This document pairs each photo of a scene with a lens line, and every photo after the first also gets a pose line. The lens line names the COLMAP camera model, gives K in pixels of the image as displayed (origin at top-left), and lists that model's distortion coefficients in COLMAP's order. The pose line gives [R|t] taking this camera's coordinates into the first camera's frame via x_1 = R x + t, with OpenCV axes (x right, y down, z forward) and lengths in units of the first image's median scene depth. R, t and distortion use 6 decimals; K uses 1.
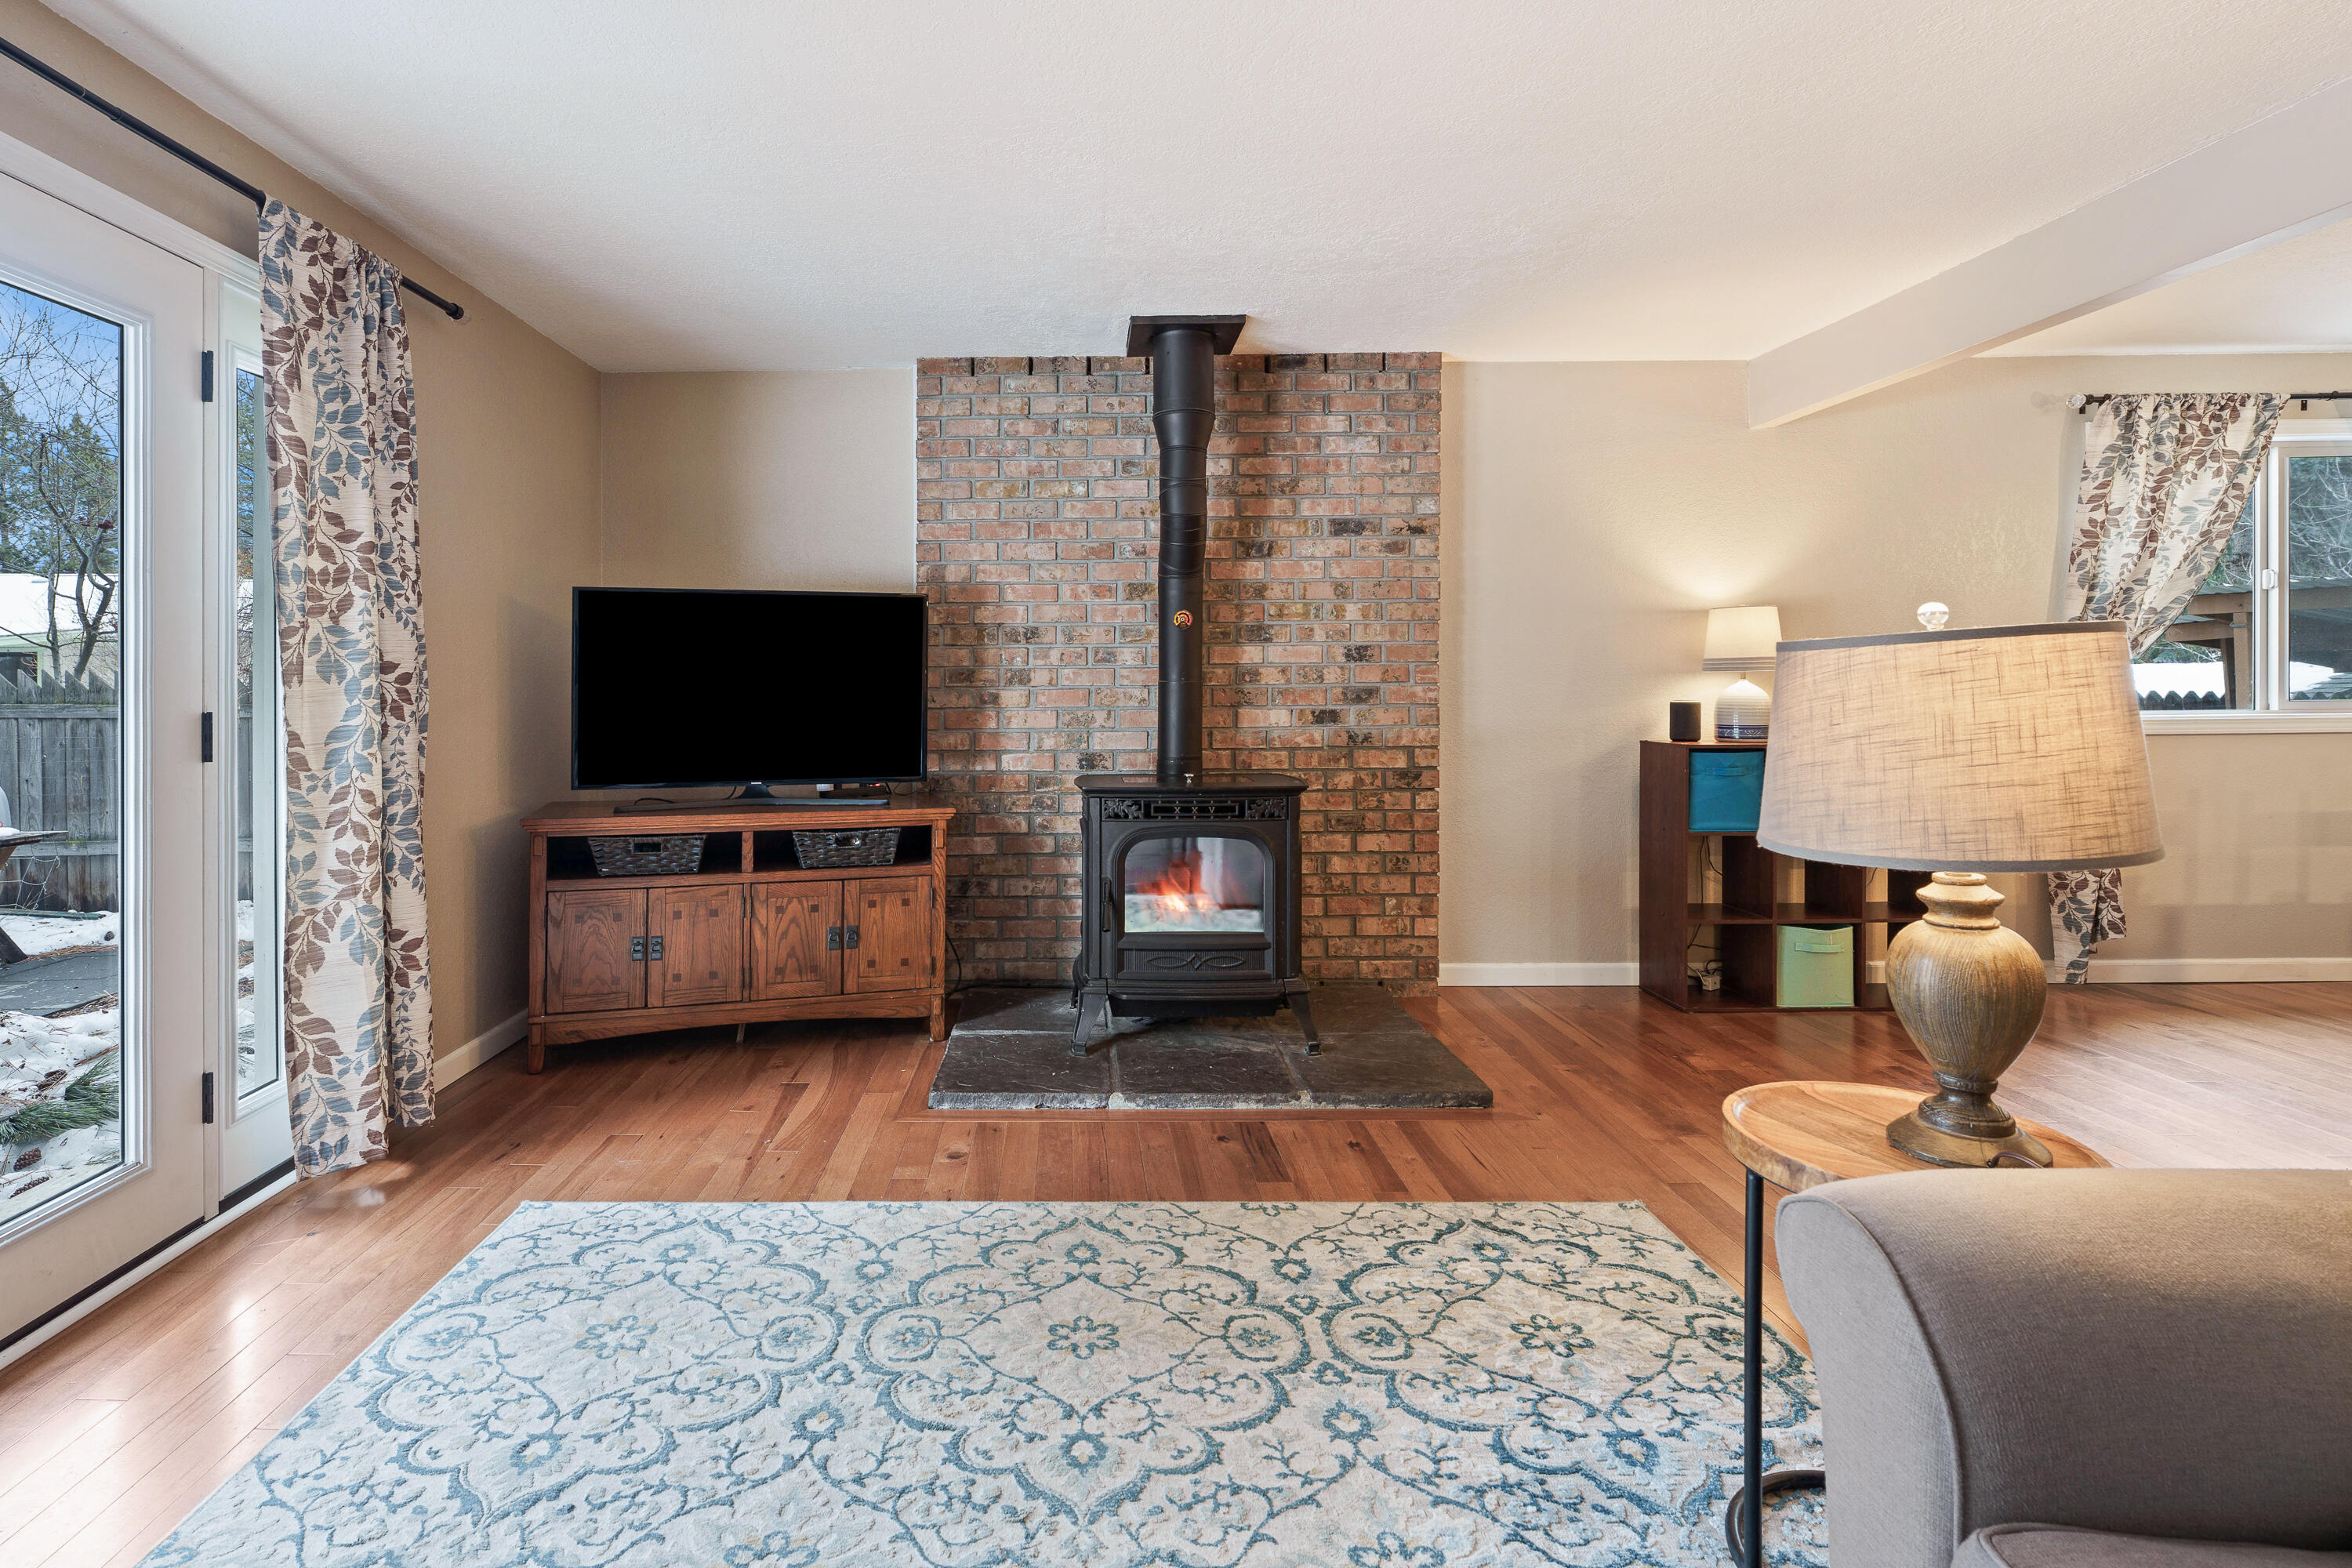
lens RADIAL K [[1095.4, 0, 1039.4], [0, 1095.4, 689.0], [0, 0, 1]] dist [0.003059, -0.002083]
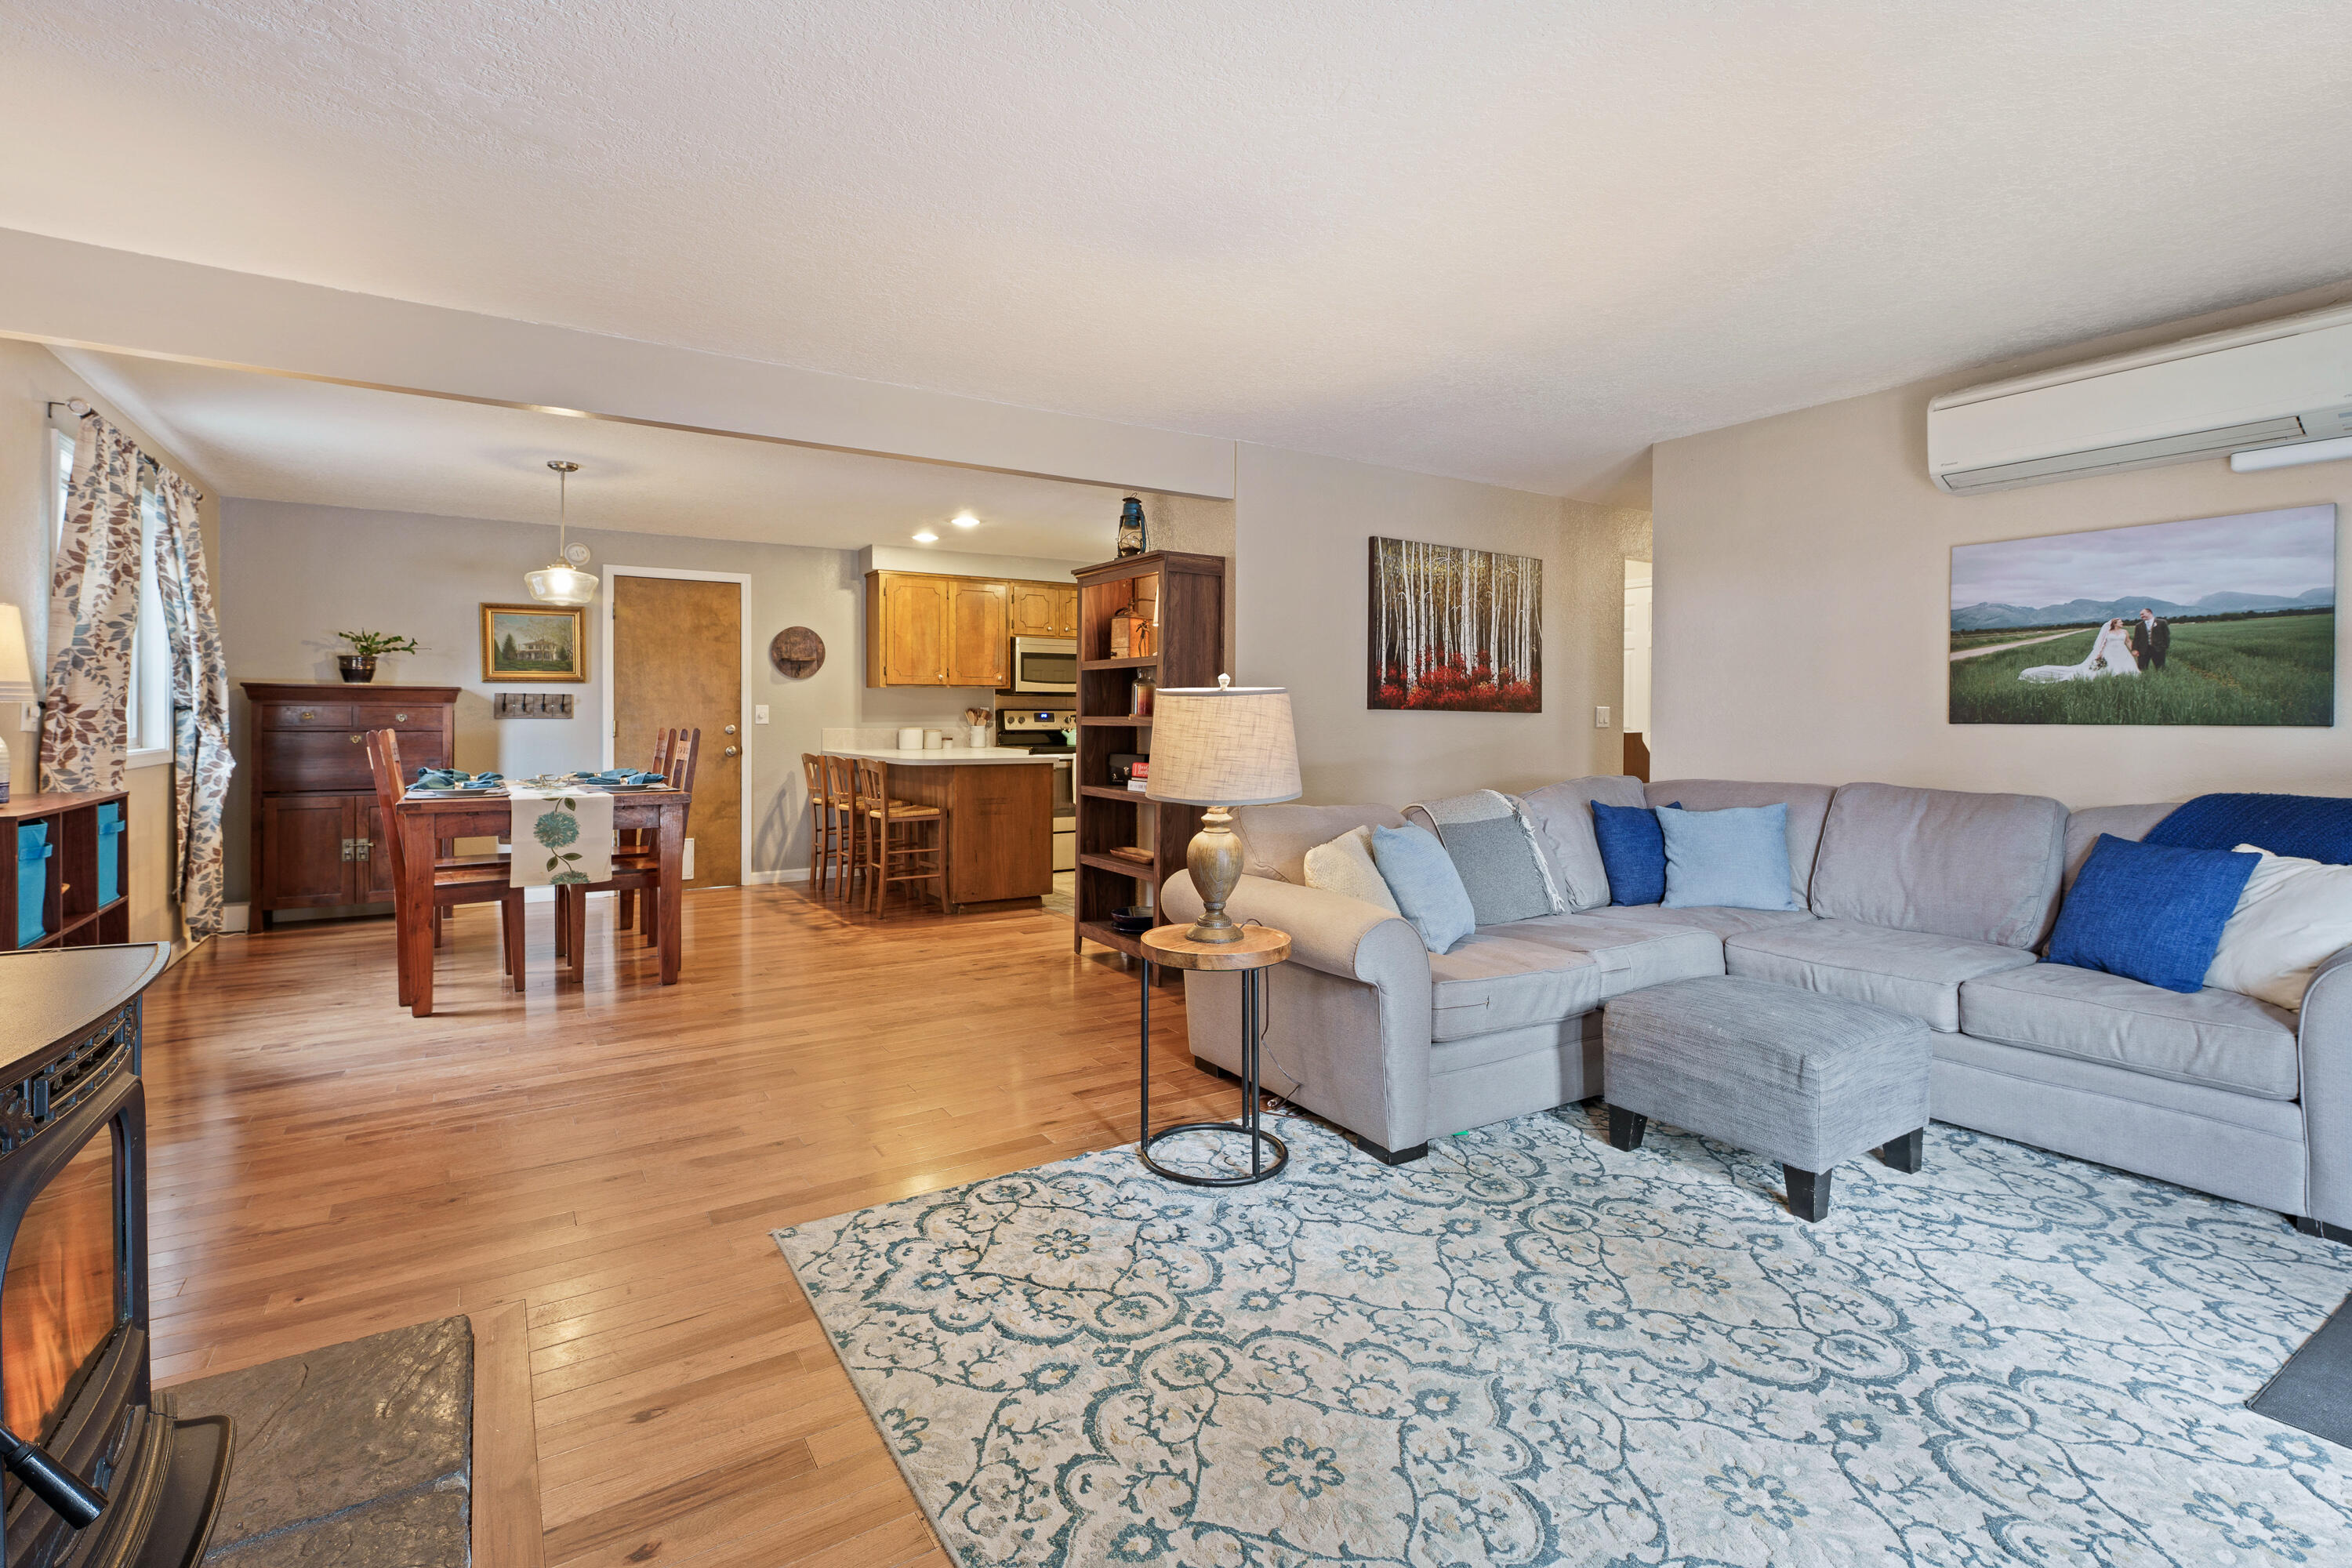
lens RADIAL K [[1095.4, 0, 1199.6], [0, 1095.4, 712.1], [0, 0, 1]] dist [0.003059, -0.002083]
pose [[-0.574673, 0.011036, 0.818309, -0.542759], [0.009398, 0.999932, -0.006885, 0.002345], [-0.818329, 0.003734, -0.574737, 1.349368]]
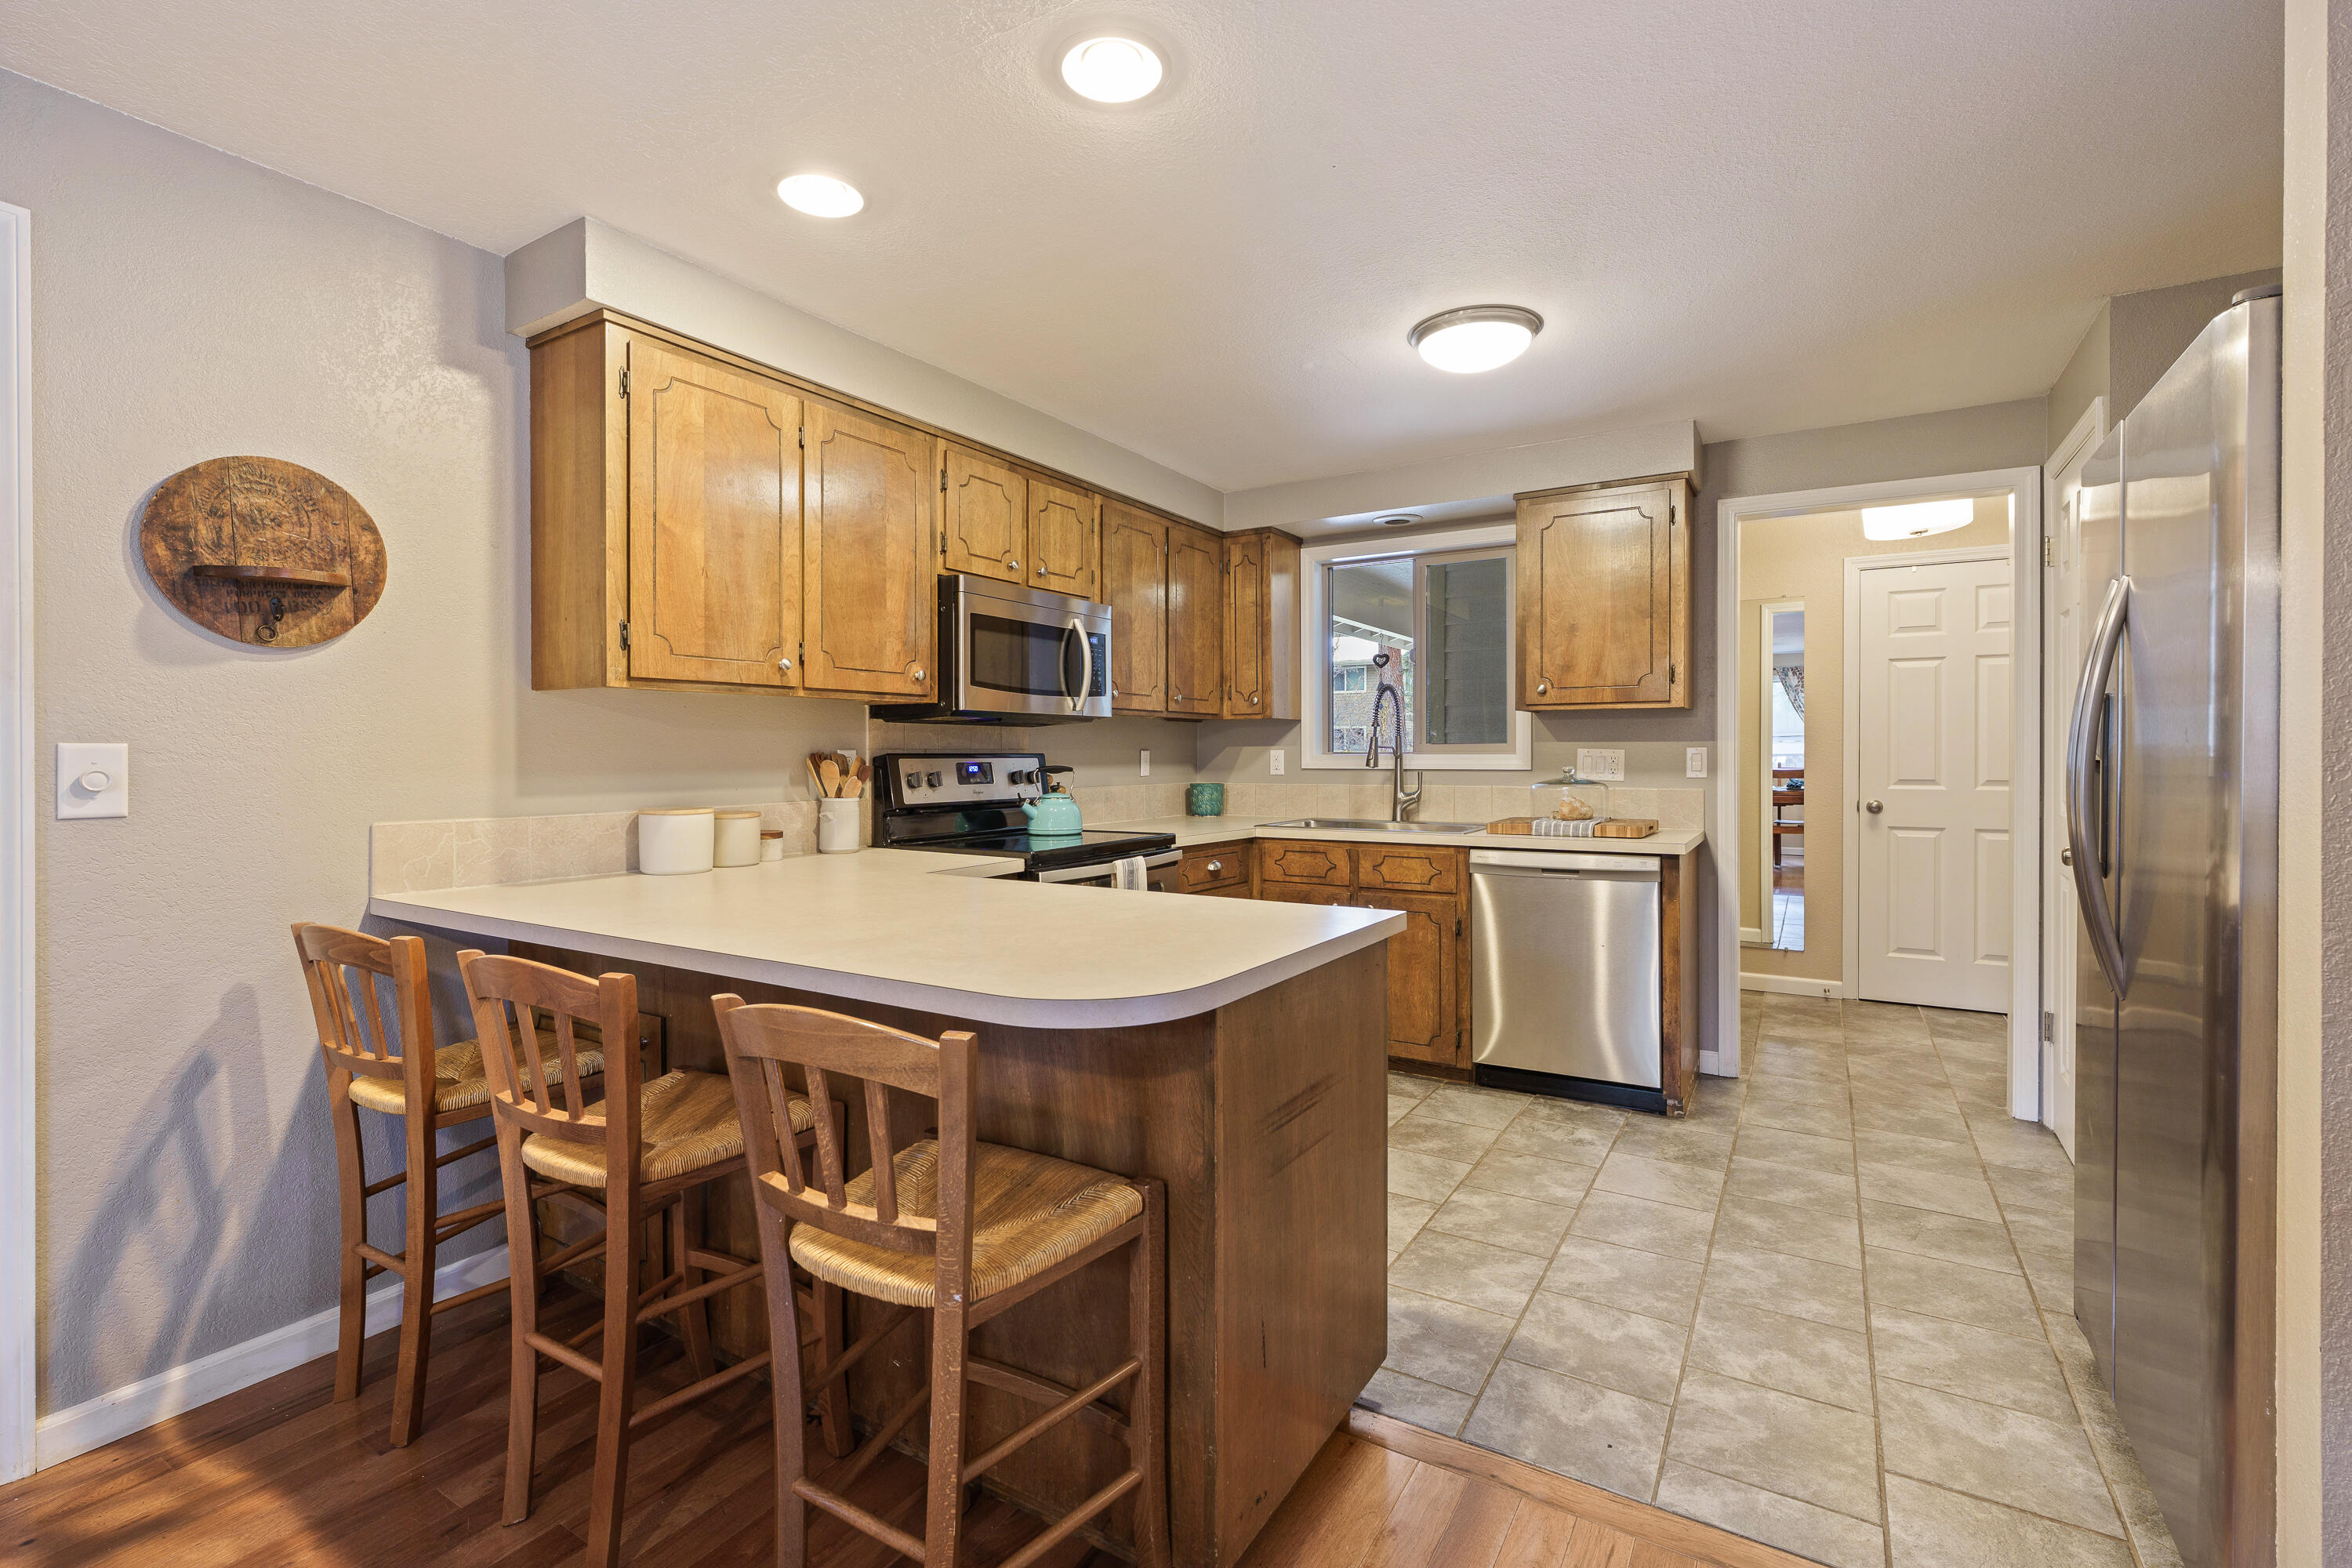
lens RADIAL K [[1040.2, 0, 1194.1], [0, 1040.2, 748.8], [0, 0, 1]] dist [0.002571, -0.001815]
pose [[-0.873069, 0.016021, 0.487333, 1.824014], [0.014297, 0.999871, -0.007256, -0.031104], [-0.487387, 0.000633, -0.873186, 0.810282]]
